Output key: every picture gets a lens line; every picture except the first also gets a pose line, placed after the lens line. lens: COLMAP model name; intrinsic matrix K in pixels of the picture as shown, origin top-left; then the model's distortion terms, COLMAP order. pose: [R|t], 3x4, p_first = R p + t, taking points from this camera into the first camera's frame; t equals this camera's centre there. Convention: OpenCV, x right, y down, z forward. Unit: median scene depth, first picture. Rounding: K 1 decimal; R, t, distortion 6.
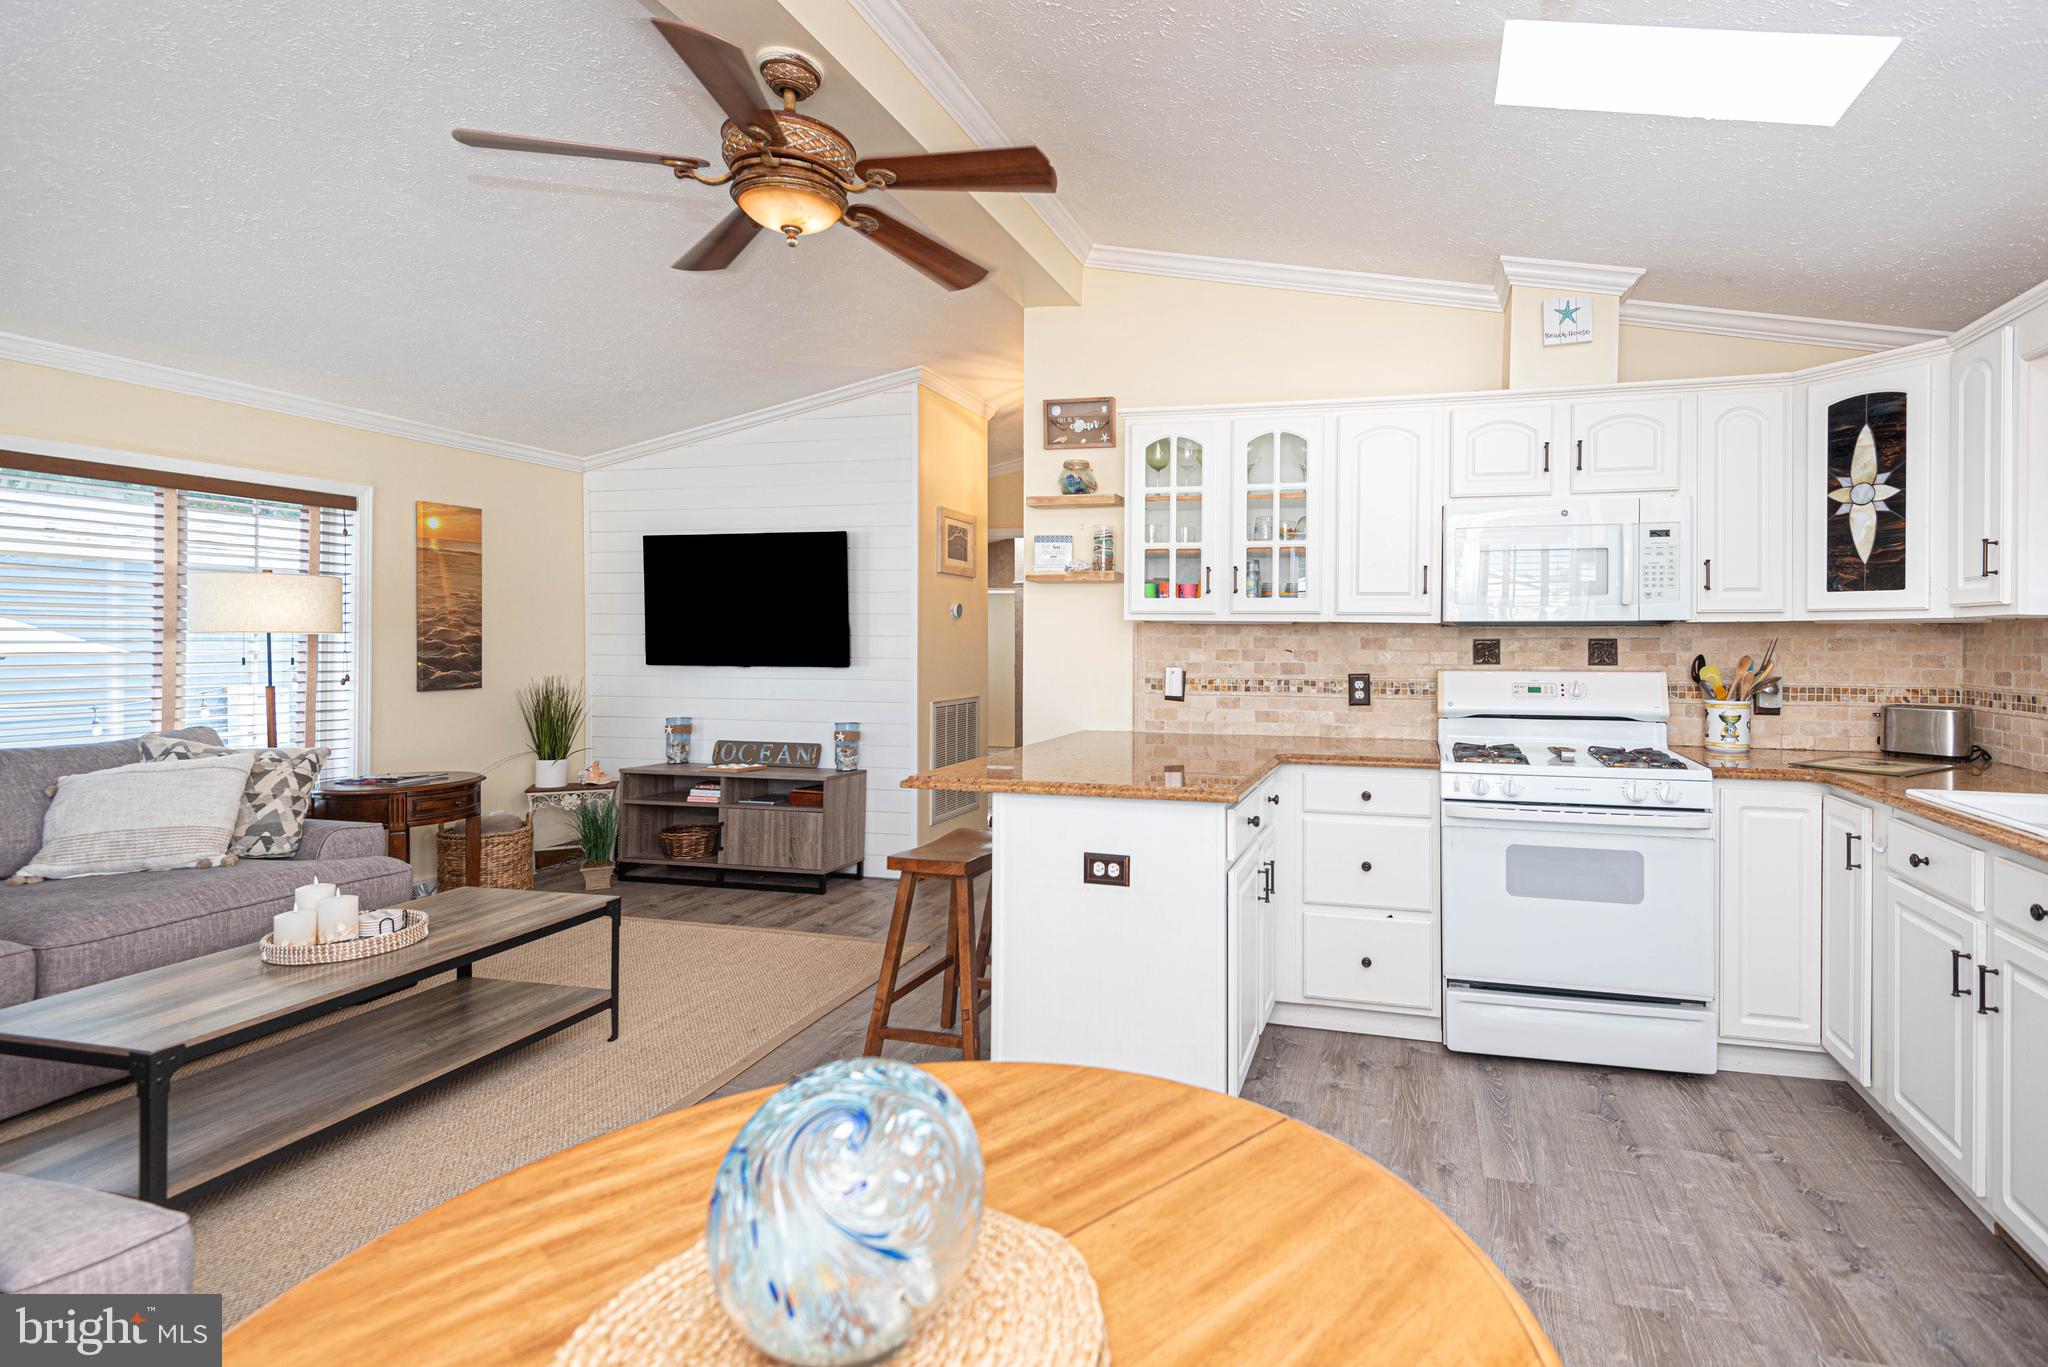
lens RADIAL K [[926.9, 0, 1113.9], [0, 926.9, 641.0], [0, 0, 1]] dist [0.003089, -0.000111]
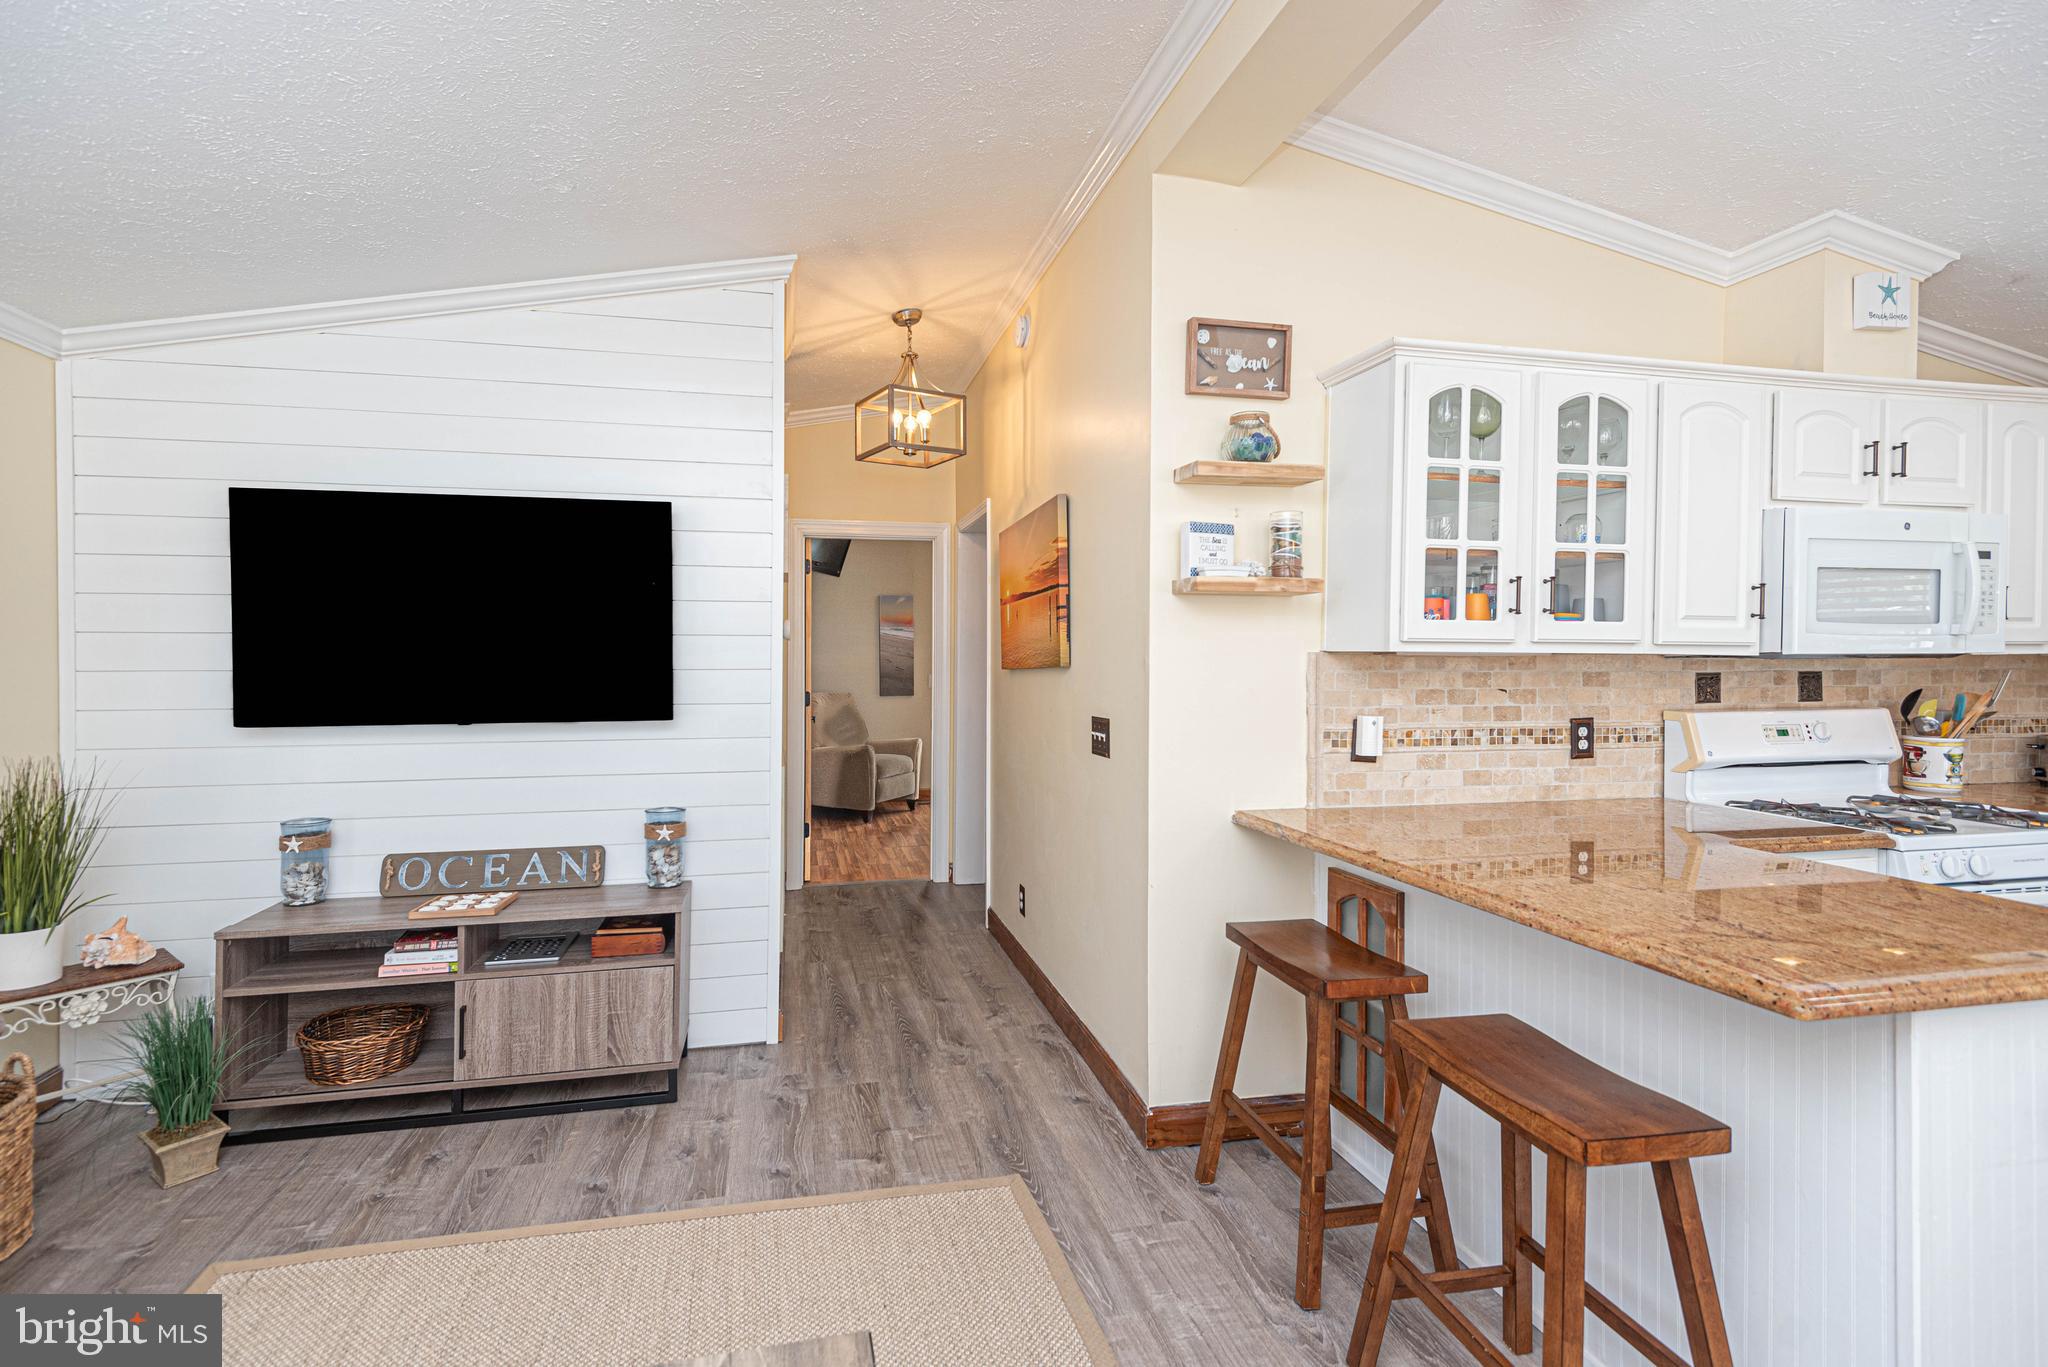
lens RADIAL K [[942.7, 0, 998.5], [0, 942.7, 658.3], [0, 0, 1]] dist [0.033782, -0.024333]
pose [[0.902150, -0.007039, 0.431365, -0.525621], [0.006101, 0.999975, 0.003558, -0.021262], [-0.431380, -0.000578, 0.902170, 0.475398]]
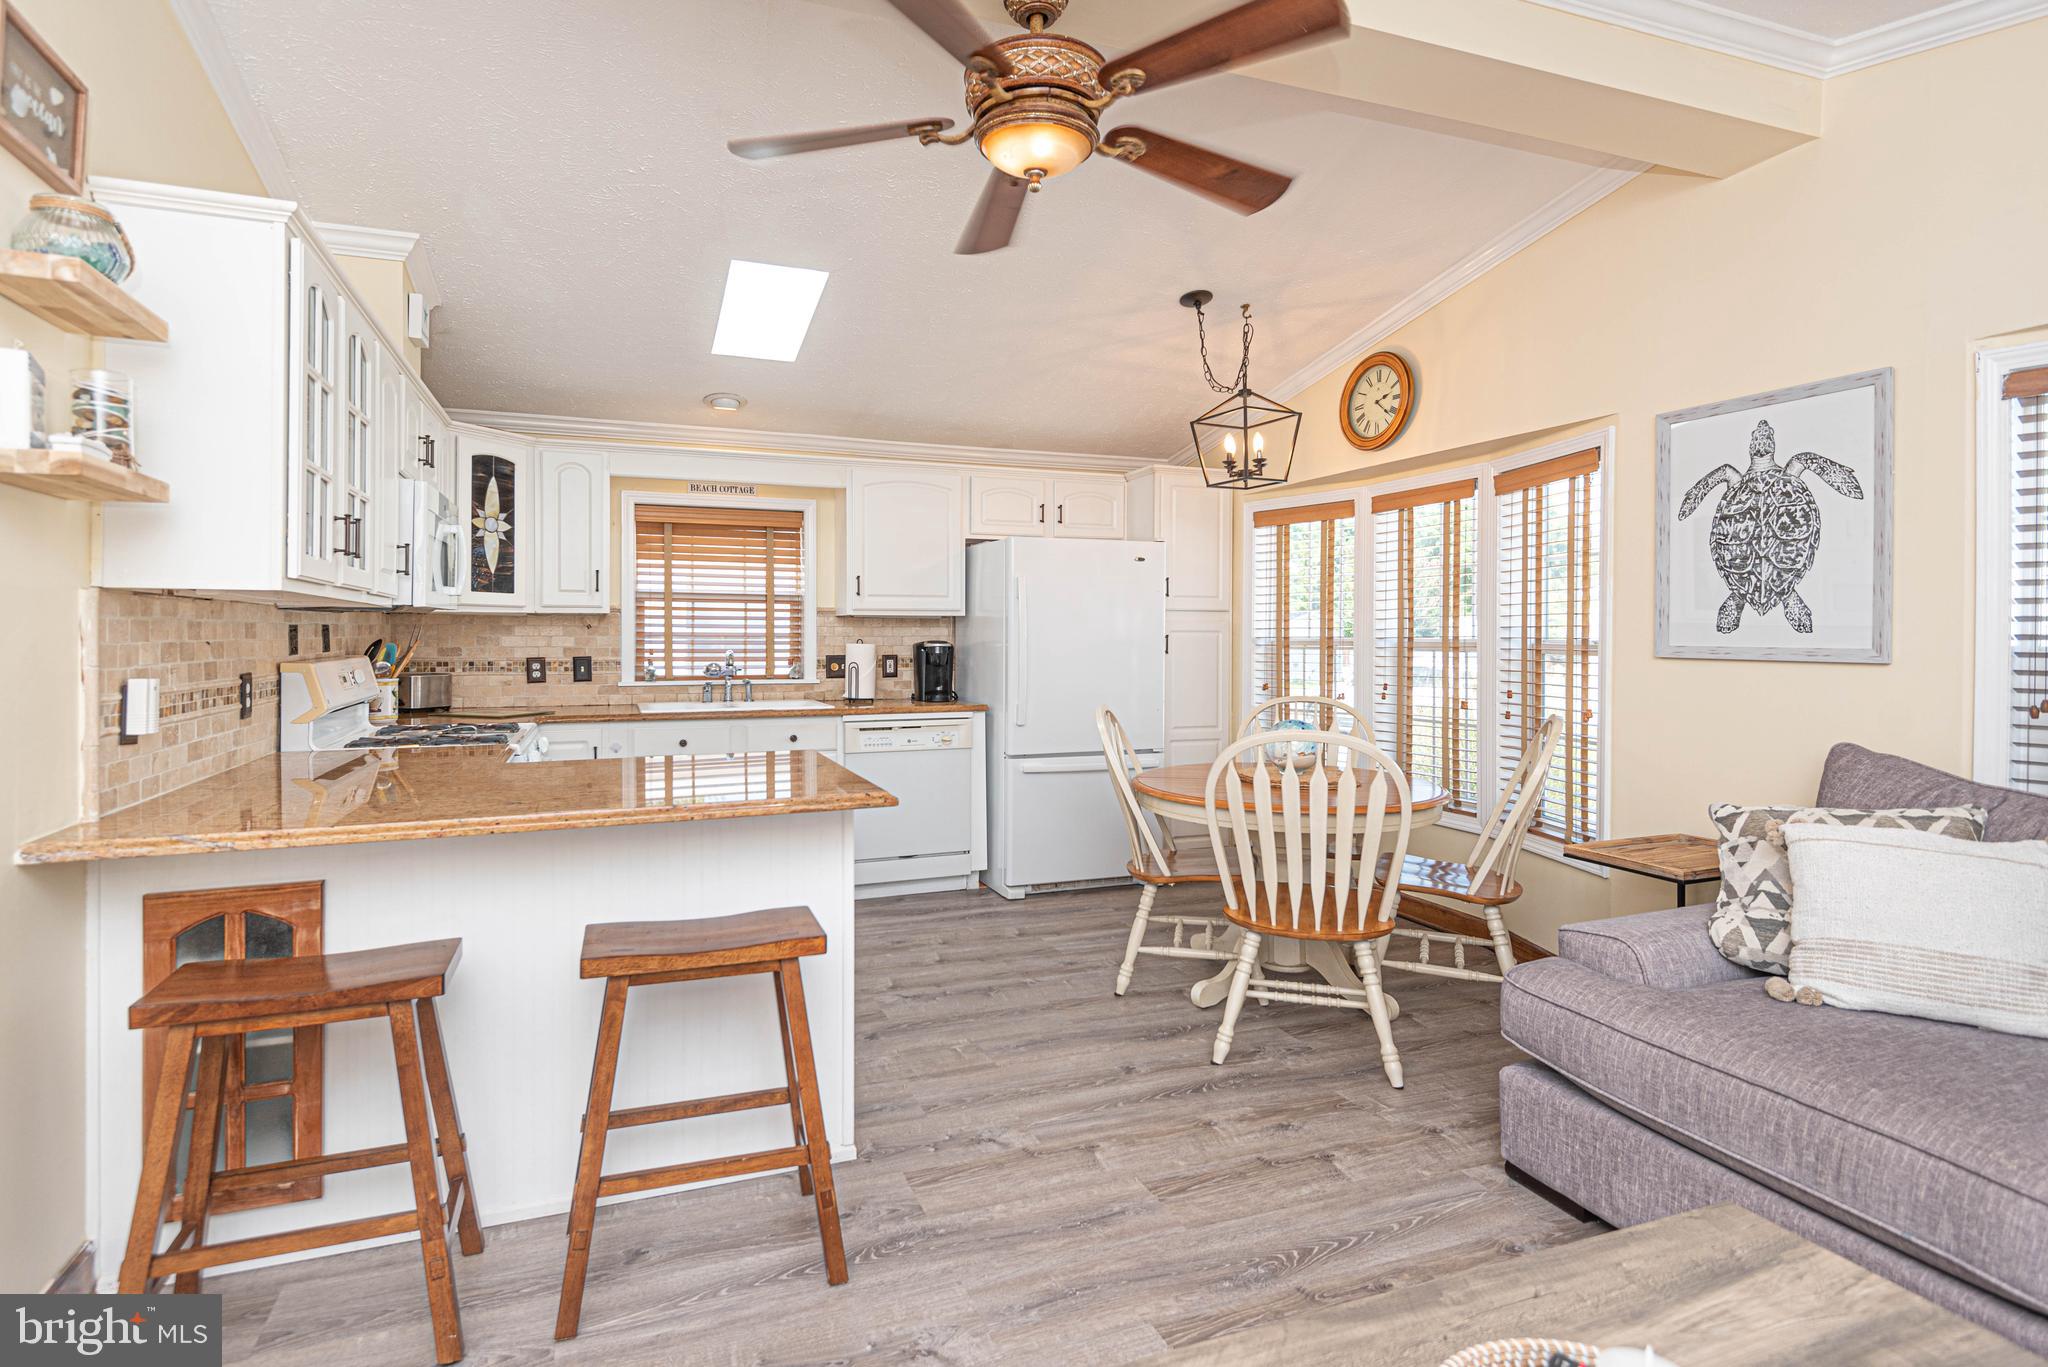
lens RADIAL K [[1019.5, 0, 902.1], [0, 1019.5, 653.7], [0, 0, 1]] dist [0.013785, -0.000716]
pose [[-0.510065, -0.025221, 0.859766, -0.663170], [-0.004217, 0.999631, 0.026822, -0.003062], [-0.860126, 0.010055, -0.509983, 0.949382]]
